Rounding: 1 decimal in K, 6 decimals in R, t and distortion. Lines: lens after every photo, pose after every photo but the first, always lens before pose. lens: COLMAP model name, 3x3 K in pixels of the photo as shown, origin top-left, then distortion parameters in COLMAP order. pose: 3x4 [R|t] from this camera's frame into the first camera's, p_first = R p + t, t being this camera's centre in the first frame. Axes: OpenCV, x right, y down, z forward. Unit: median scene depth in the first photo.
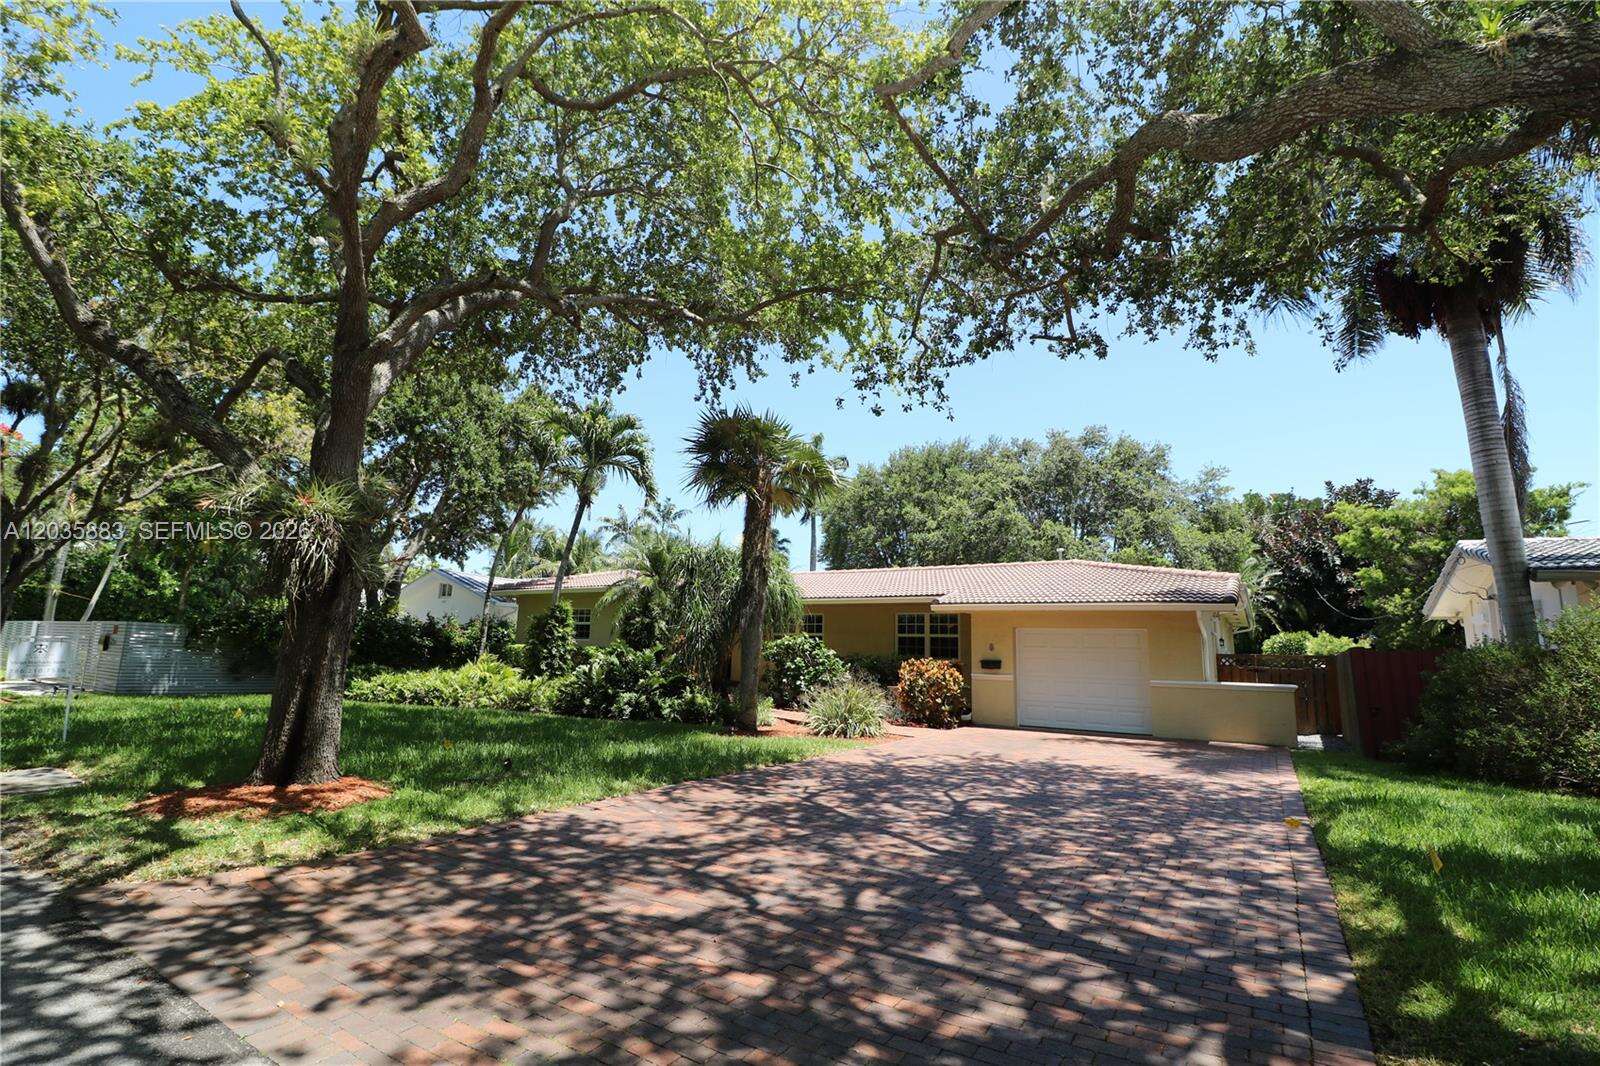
lens RADIAL K [[742.2, 0, 804.8], [0, 742.2, 531.0], [0, 0, 1]] dist [-0.008351, -0.007851]
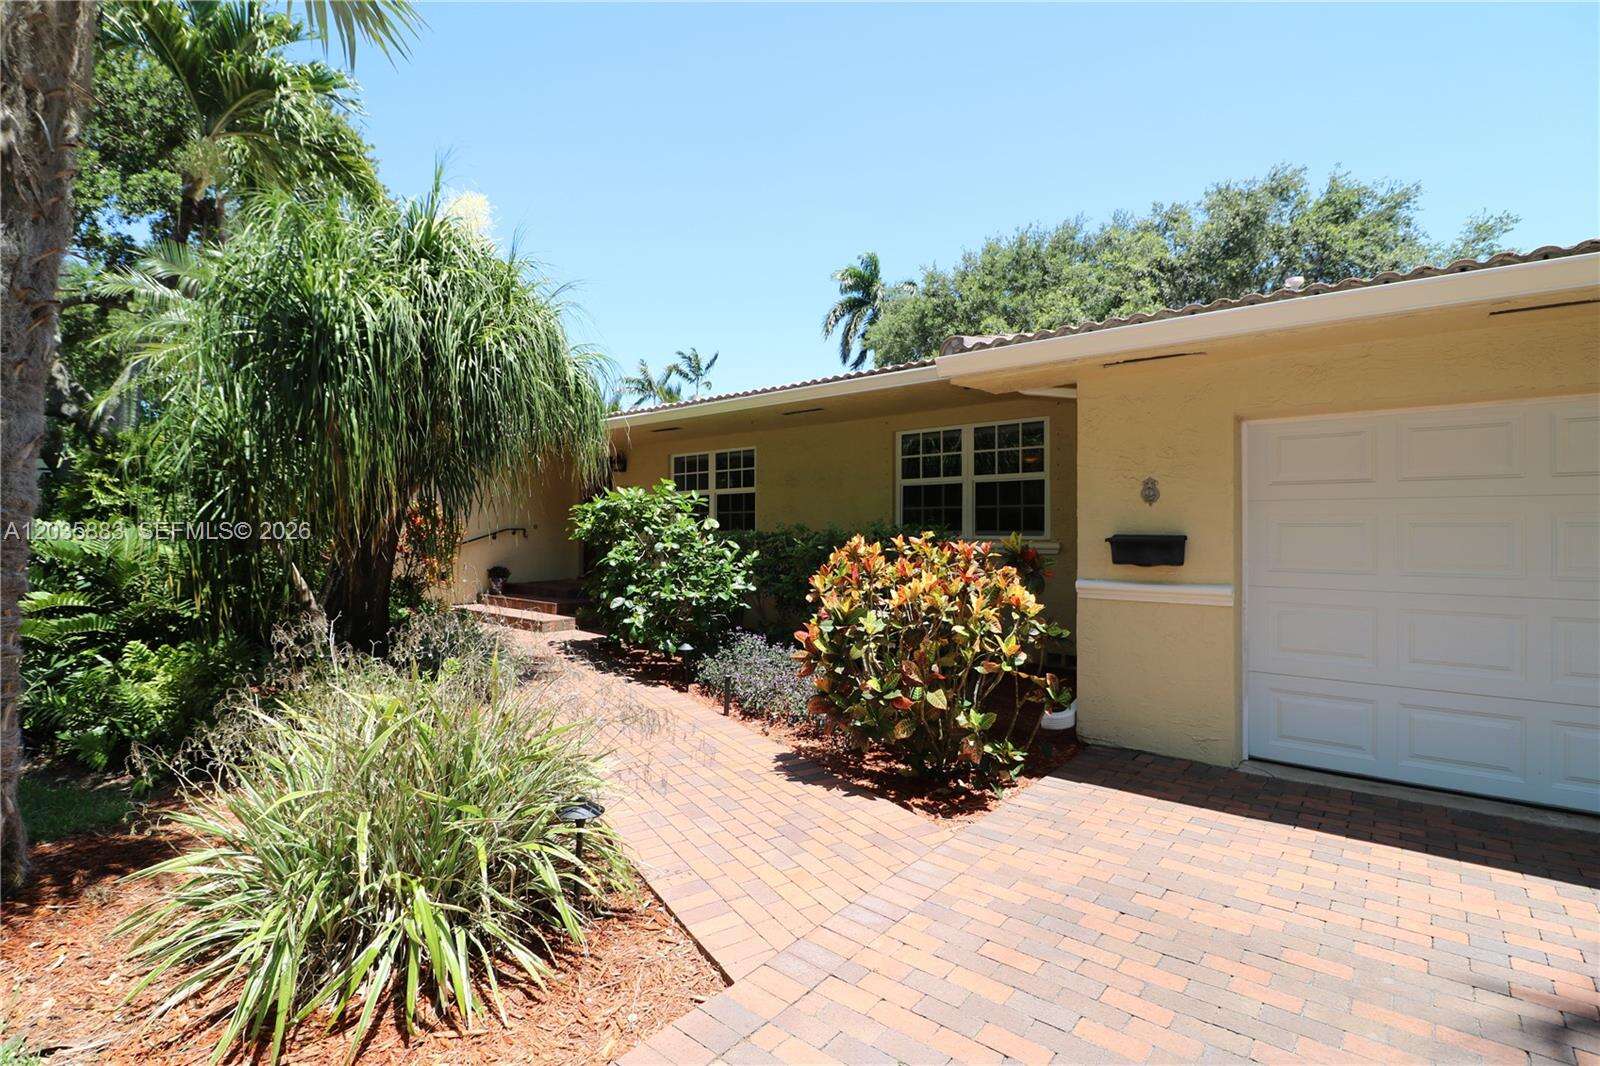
lens RADIAL K [[742.2, 0, 796.6], [0, 742.2, 537.7], [0, 0, 1]] dist [-0.008351, -0.007851]
pose [[0.988396, -0.024569, -0.149902, 0.163958], [0.049676, 0.984853, 0.166122, 0.124304], [0.143550, -0.171640, 0.974645, 0.720999]]
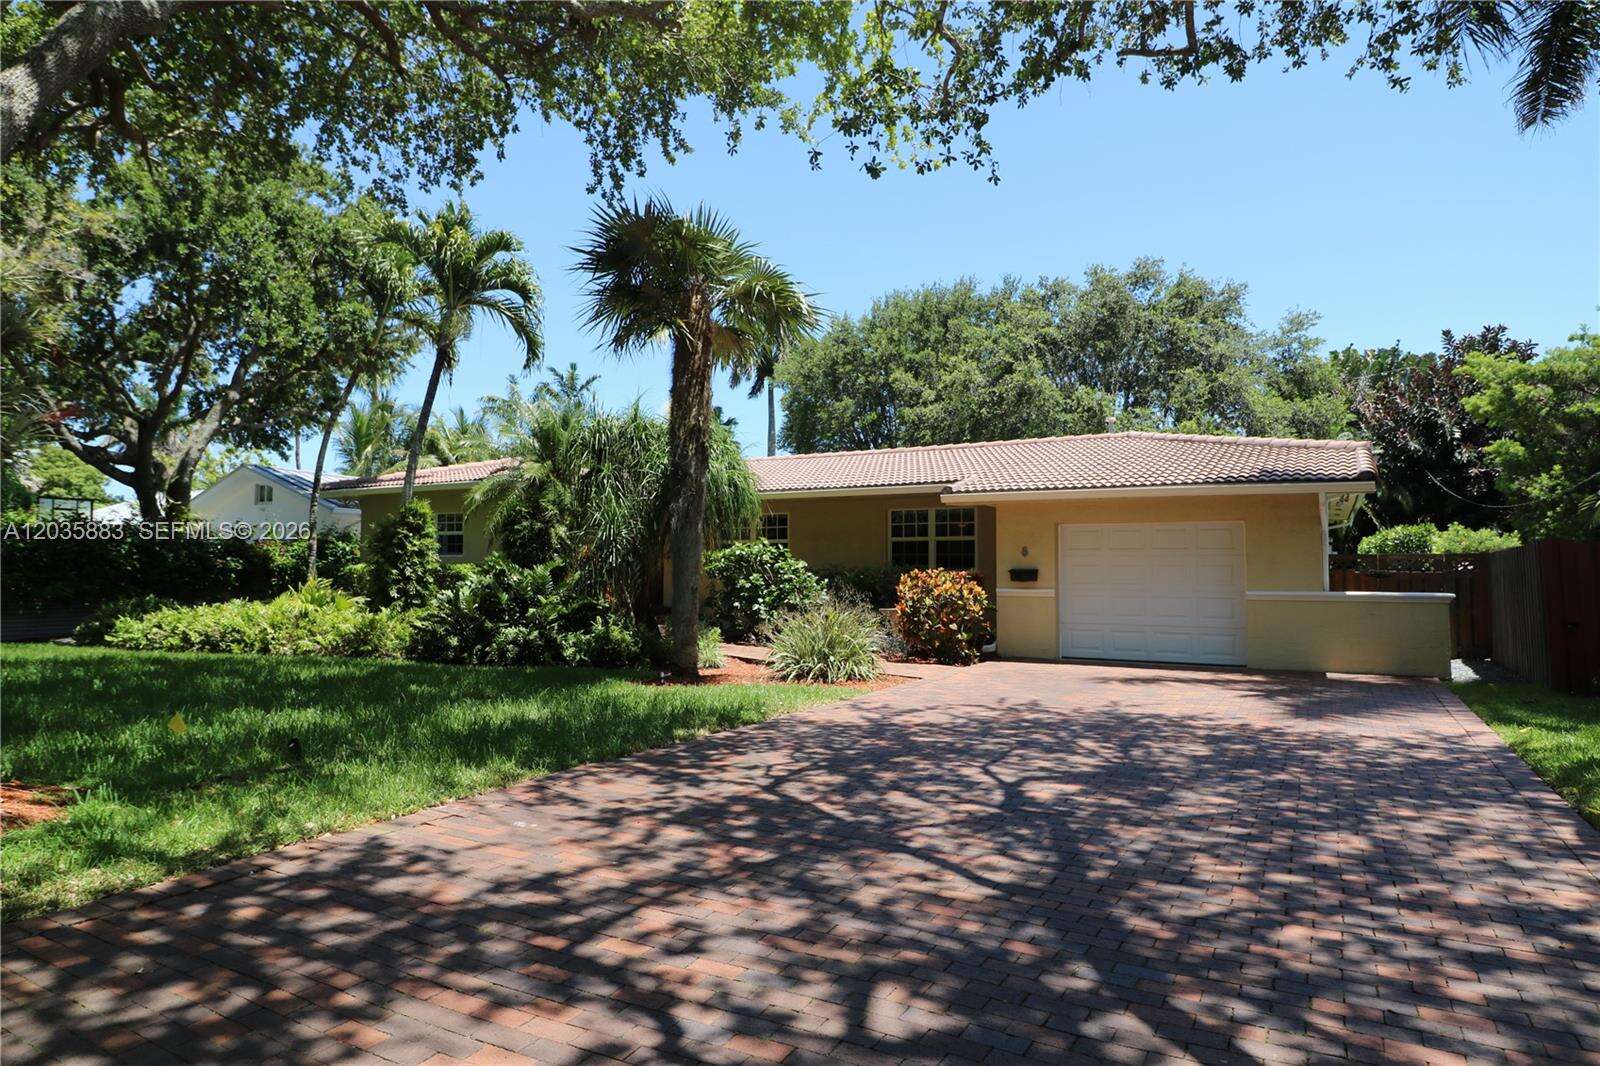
lens RADIAL K [[941.4, 0, 798.4], [0, 941.4, 538.0], [0, 0, 1]] dist [-0.016380, -0.000101]
pose [[0.999074, -0.022435, 0.036718, 0.001567], [0.017516, 0.991465, 0.129188, 0.024420], [-0.039303, -0.128425, 0.990940, 0.118940]]
